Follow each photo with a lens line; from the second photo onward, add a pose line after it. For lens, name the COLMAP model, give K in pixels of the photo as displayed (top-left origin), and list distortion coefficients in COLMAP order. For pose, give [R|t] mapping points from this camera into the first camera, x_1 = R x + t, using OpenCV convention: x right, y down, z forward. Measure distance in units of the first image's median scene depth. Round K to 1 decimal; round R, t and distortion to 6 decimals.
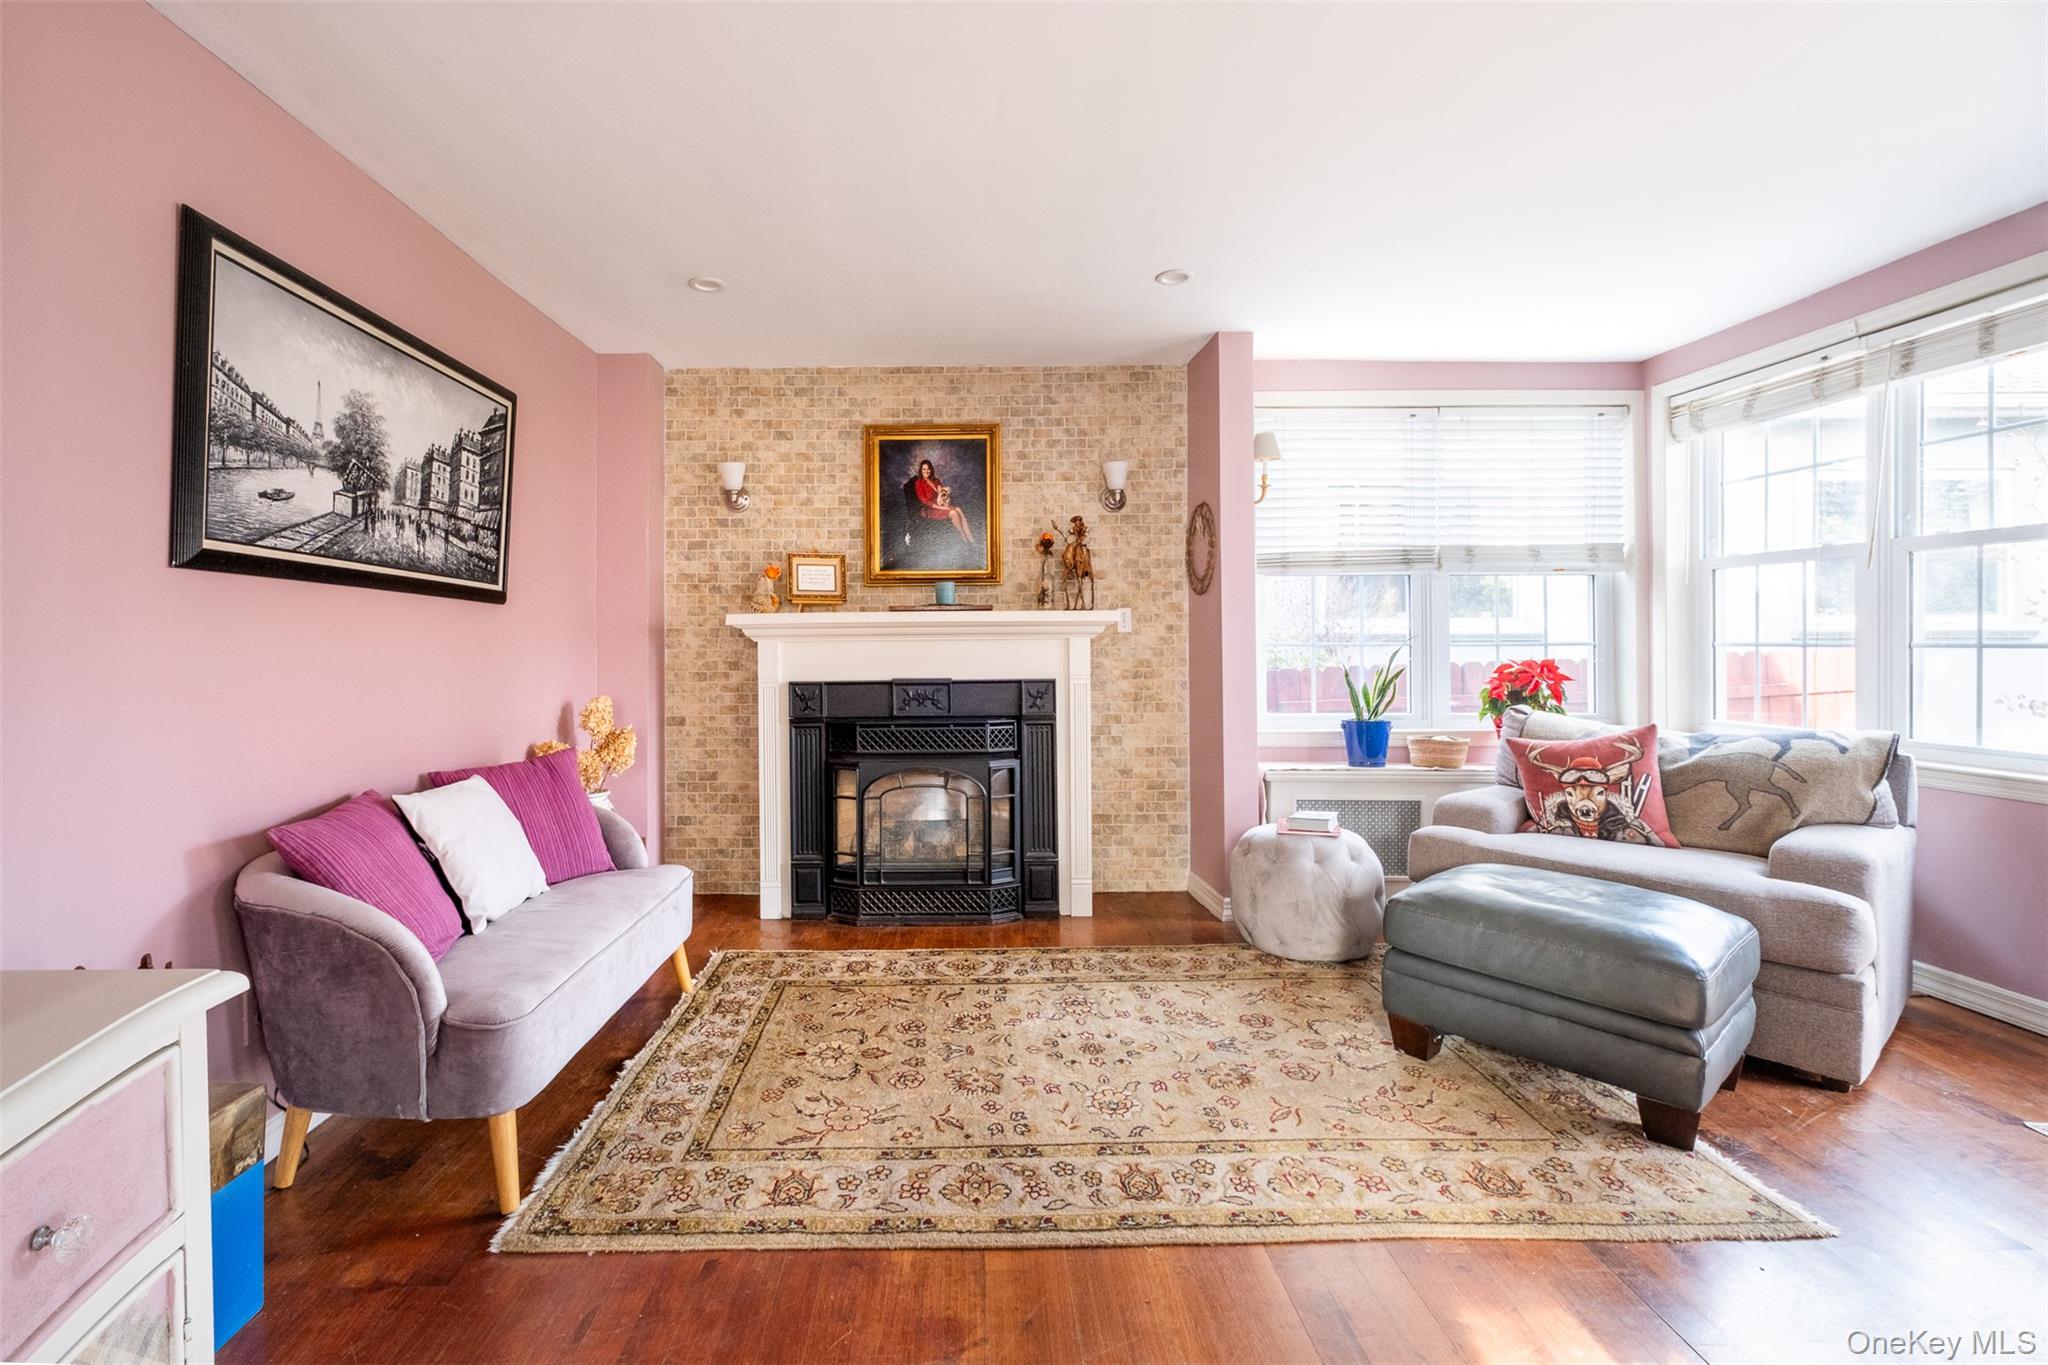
lens RADIAL K [[927.2, 0, 977.2], [0, 927.2, 633.1], [0, 0, 1]] dist [-0.010232, -0.000493]
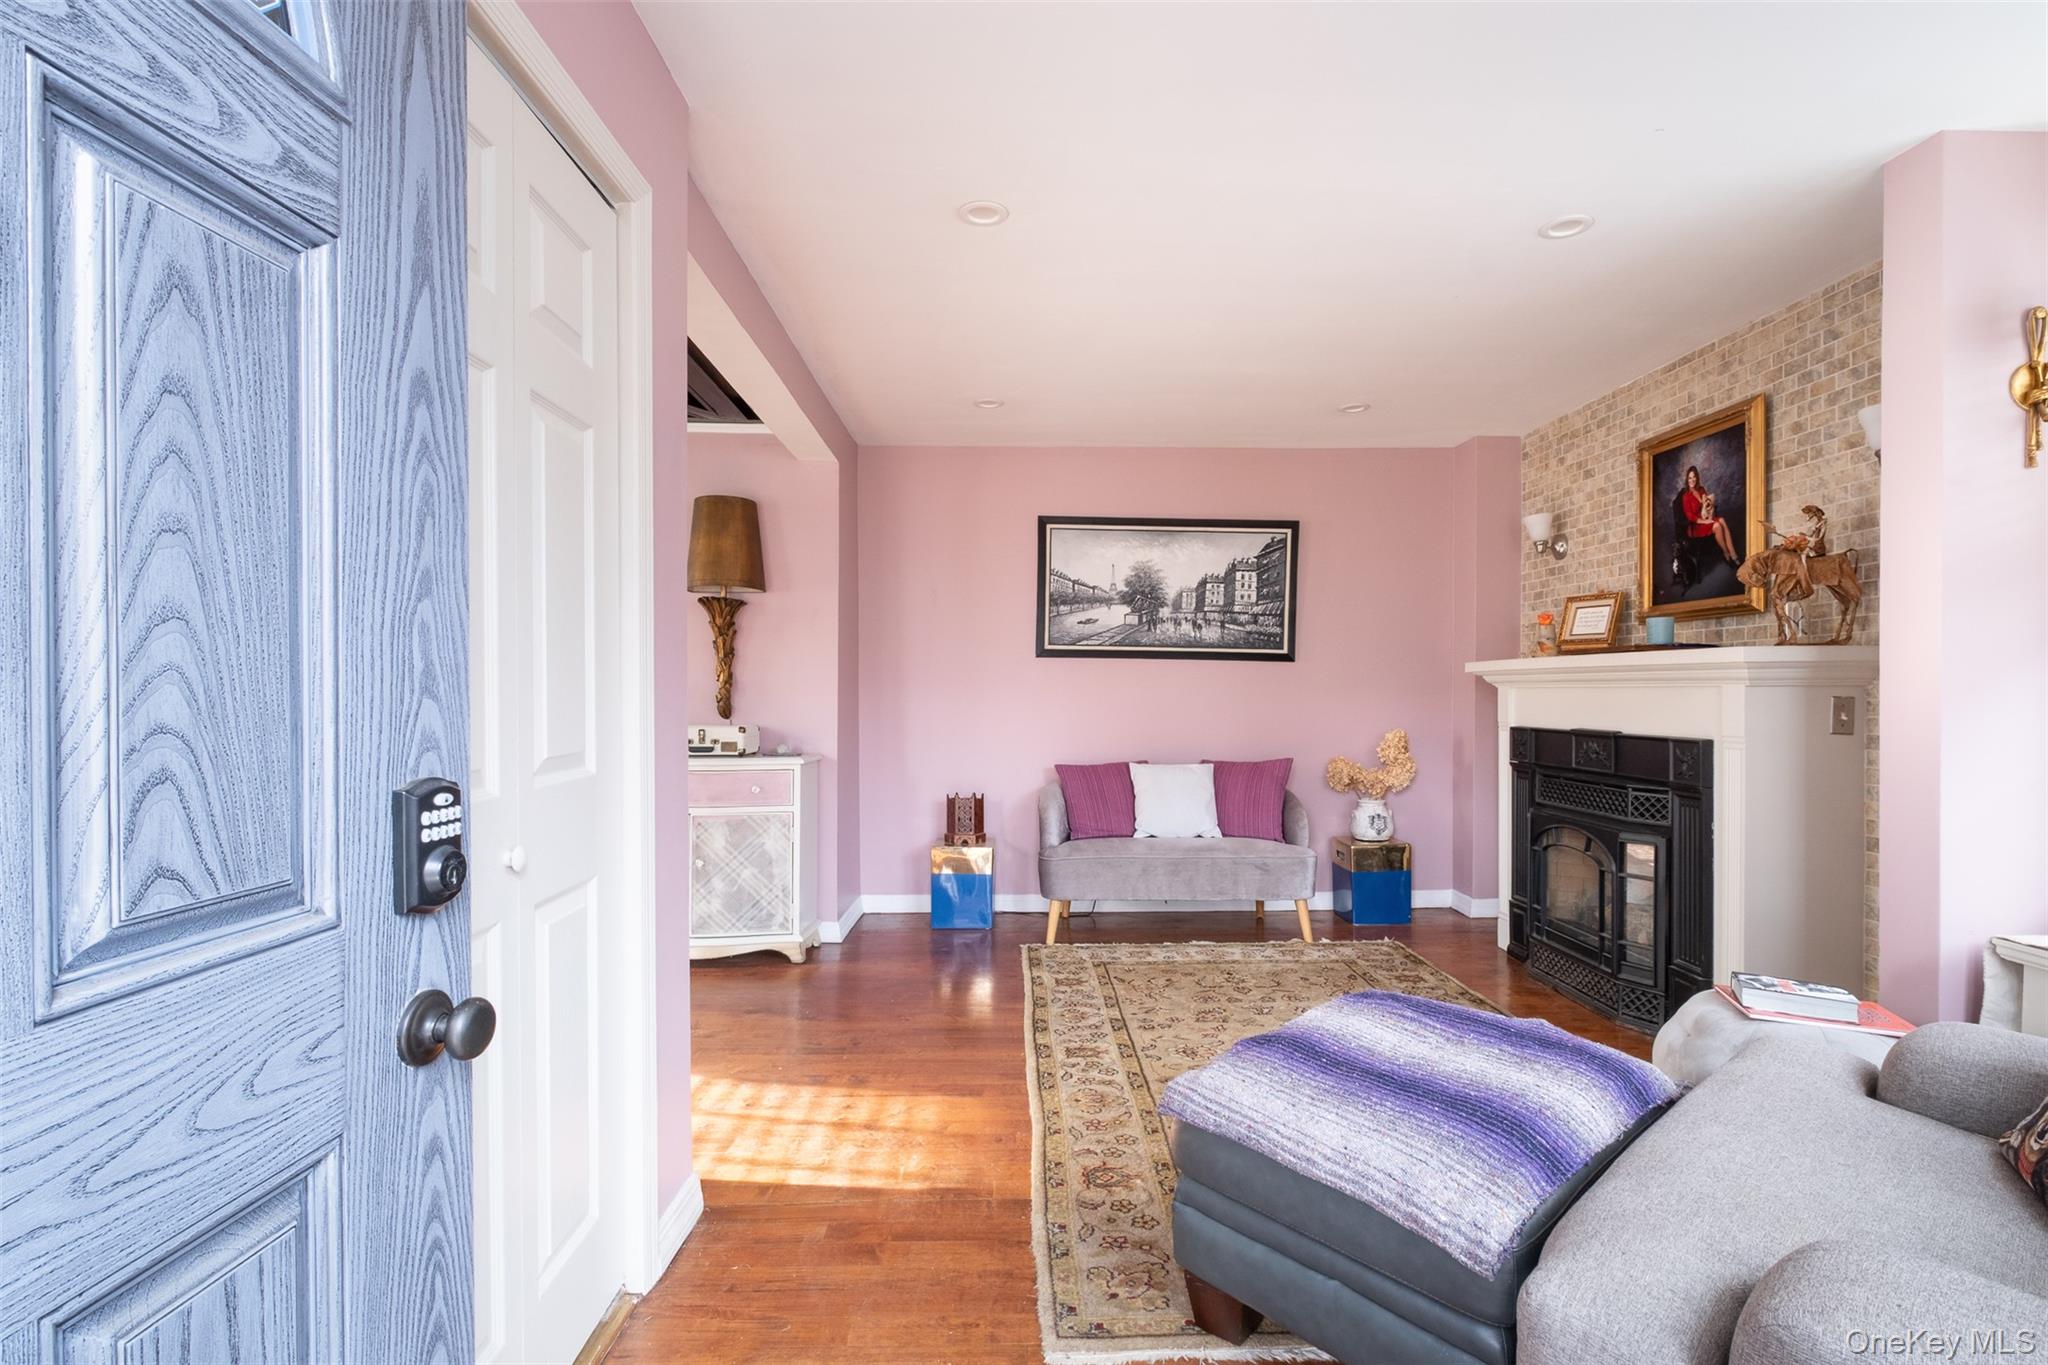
lens RADIAL K [[927.2, 0, 1024.8], [0, 927.2, 692.1], [0, 0, 1]] dist [-0.010232, -0.000493]
pose [[0.017455, 0.011879, -0.999777, 1.083122], [0.008065, 0.999895, 0.012021, -0.003526], [0.999815, -0.008273, 0.017357, 0.574591]]
